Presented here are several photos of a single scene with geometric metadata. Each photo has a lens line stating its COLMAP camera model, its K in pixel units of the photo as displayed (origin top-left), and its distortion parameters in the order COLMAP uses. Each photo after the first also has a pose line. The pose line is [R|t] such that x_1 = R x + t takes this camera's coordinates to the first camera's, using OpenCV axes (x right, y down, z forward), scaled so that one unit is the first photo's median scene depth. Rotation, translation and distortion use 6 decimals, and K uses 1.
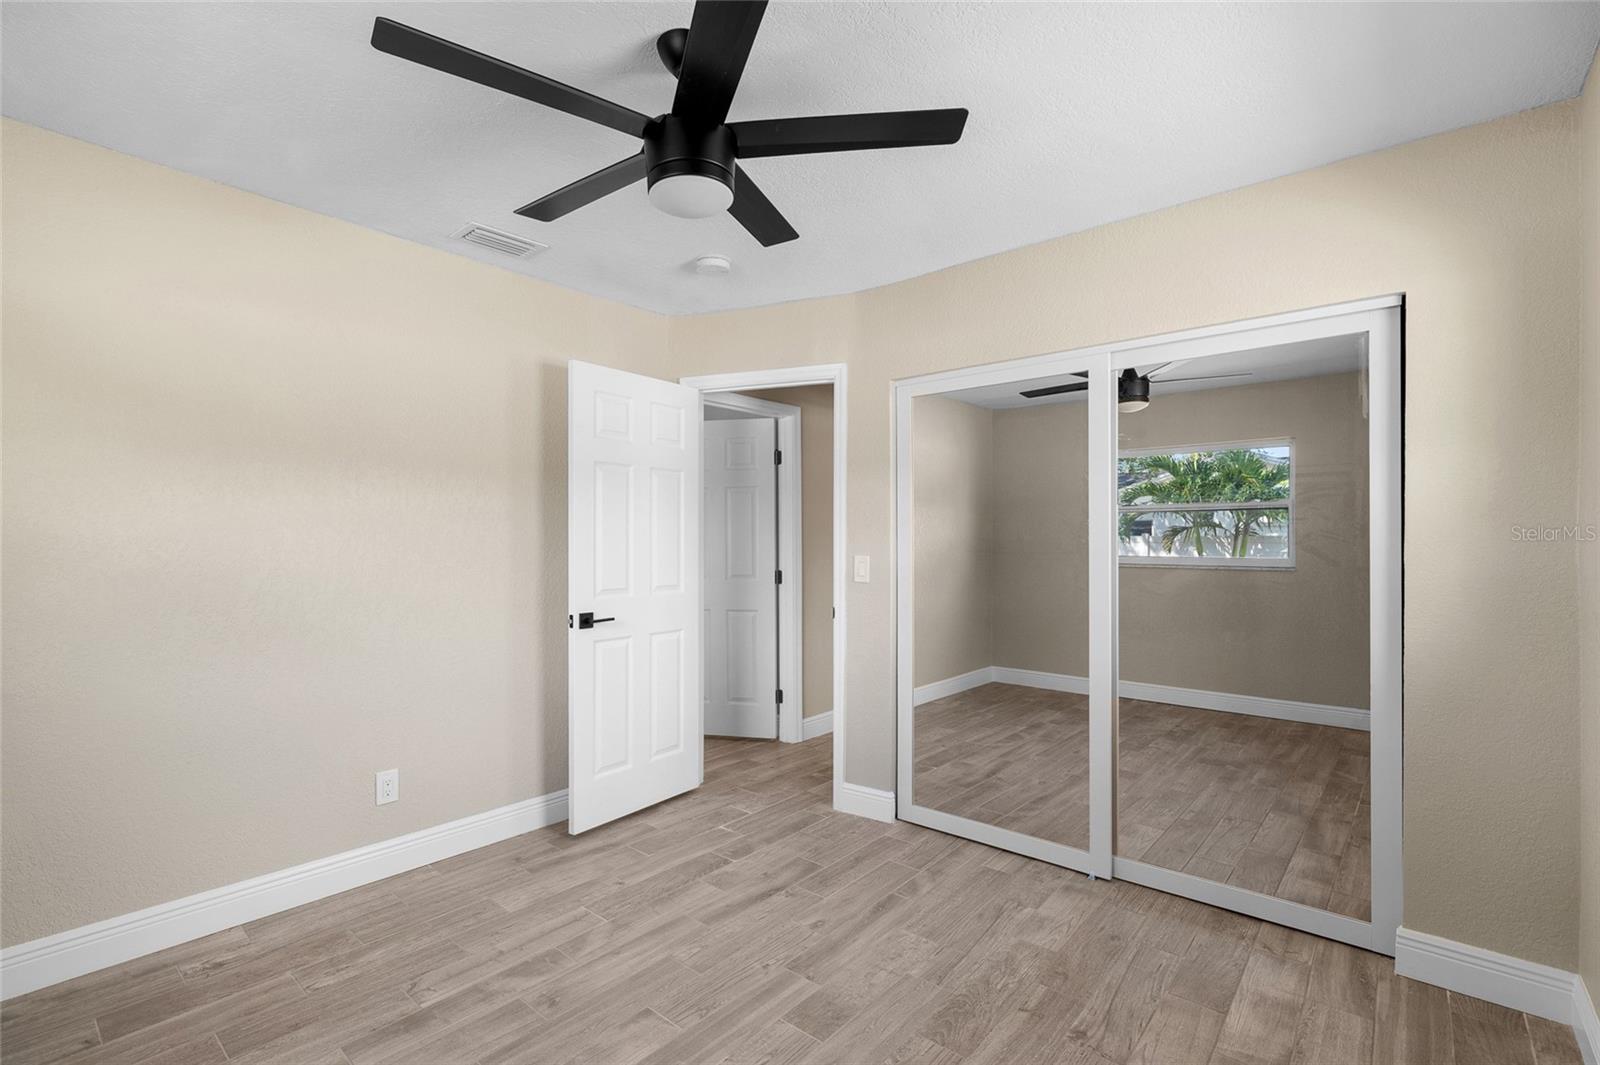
lens RADIAL K [[722.0, 0, 800.0], [0, 722.0, 532.5], [0, 0, 1]] dist [-0.005641, 0.001213]
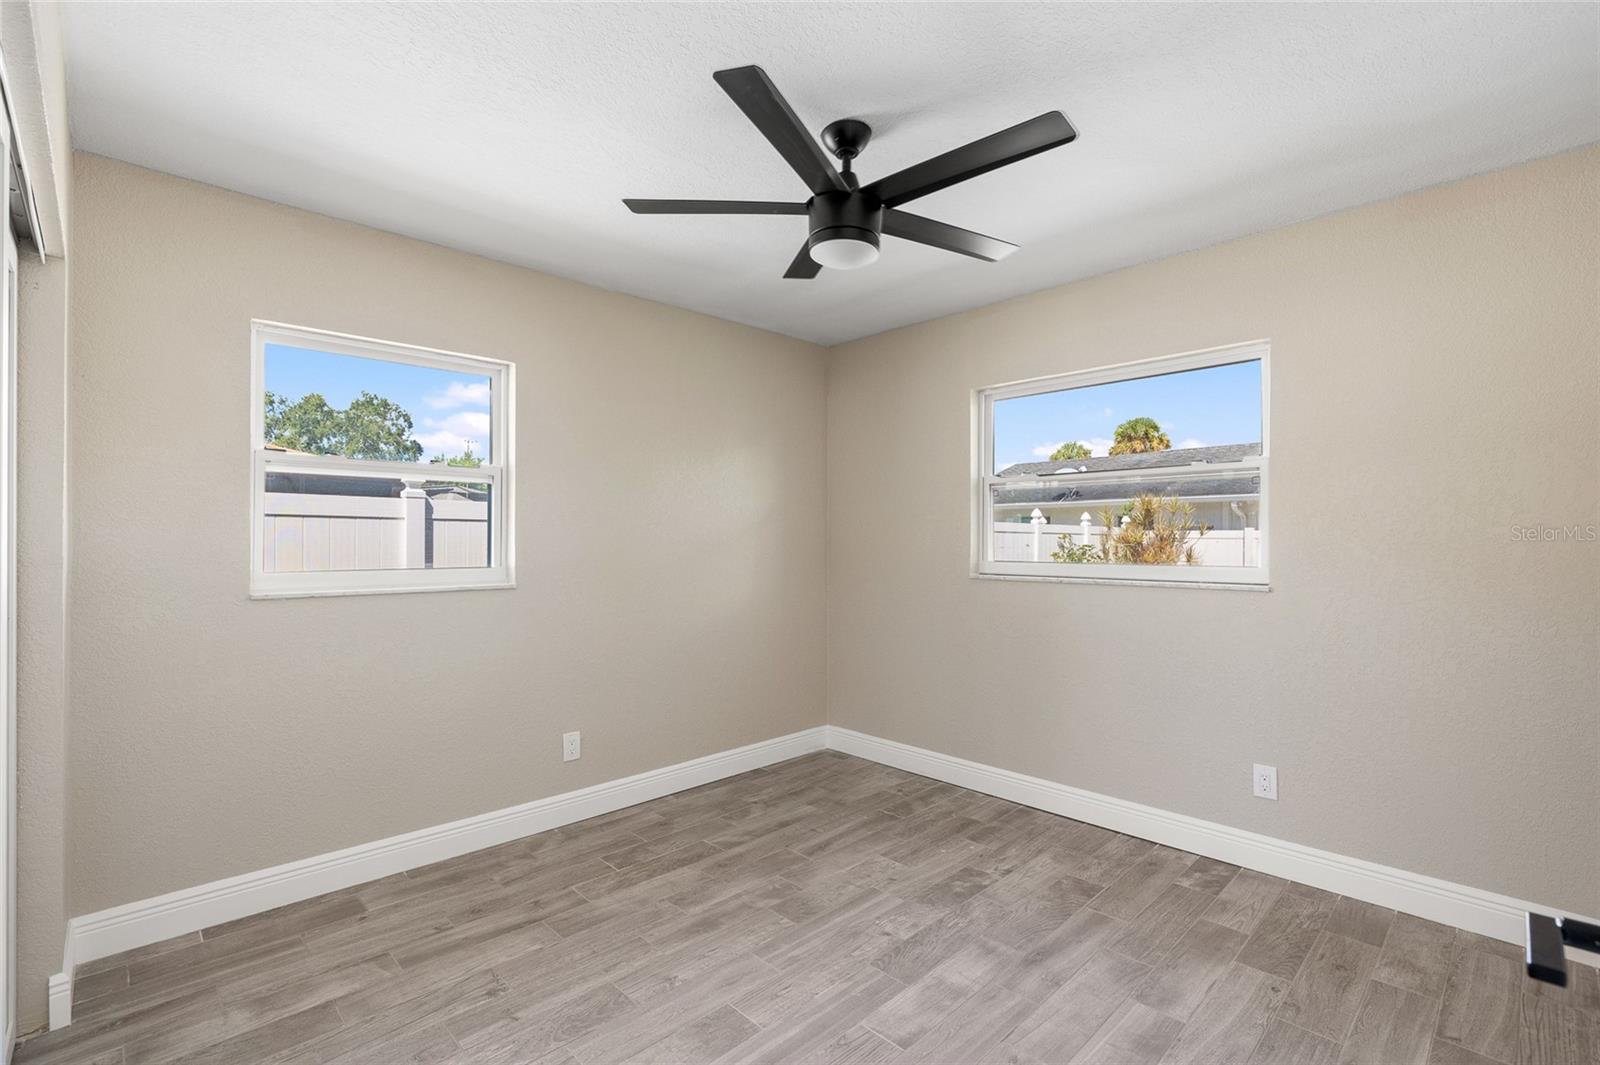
lens RADIAL K [[722.0, 0, 800.0], [0, 722.0, 532.5], [0, 0, 1]] dist [-0.005641, 0.001213]
pose [[-0.994349, 0.000539, 0.106157, -0.182616], [-0.000889, 0.999910, -0.013400, 0.018214], [-0.106155, -0.013418, -0.994259, 1.989592]]
